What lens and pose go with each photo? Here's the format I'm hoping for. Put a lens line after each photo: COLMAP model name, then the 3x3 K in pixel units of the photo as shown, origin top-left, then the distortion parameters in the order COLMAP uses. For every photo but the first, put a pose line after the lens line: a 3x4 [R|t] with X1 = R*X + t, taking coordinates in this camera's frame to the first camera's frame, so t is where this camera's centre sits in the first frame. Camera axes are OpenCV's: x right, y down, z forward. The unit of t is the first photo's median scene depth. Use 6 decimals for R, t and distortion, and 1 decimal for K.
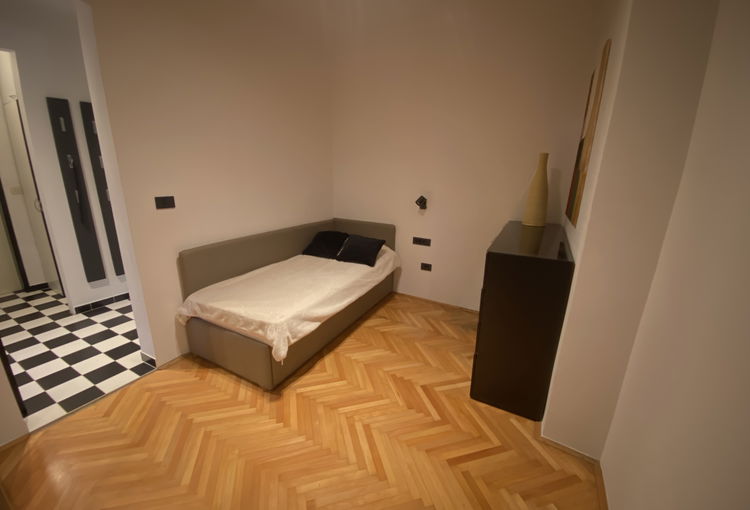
lens RADIAL K [[308.1, 0, 375.0], [0, 308.1, 255.0], [0, 0, 1]] dist [-0.001054, -0.000381]
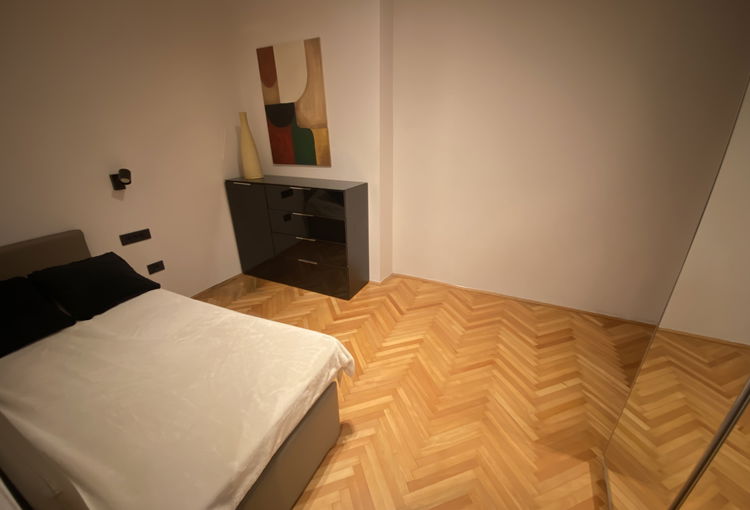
lens RADIAL K [[294.9, 0, 375.0], [0, 294.9, 255.0], [0, 0, 1]] dist [0.000421, -0.000100]
pose [[-0.037781, -0.408213, 0.912104, -0.956457], [0.279379, 0.872043, 0.401856, -0.243646], [-0.959437, 0.270005, 0.081099, 0.853487]]
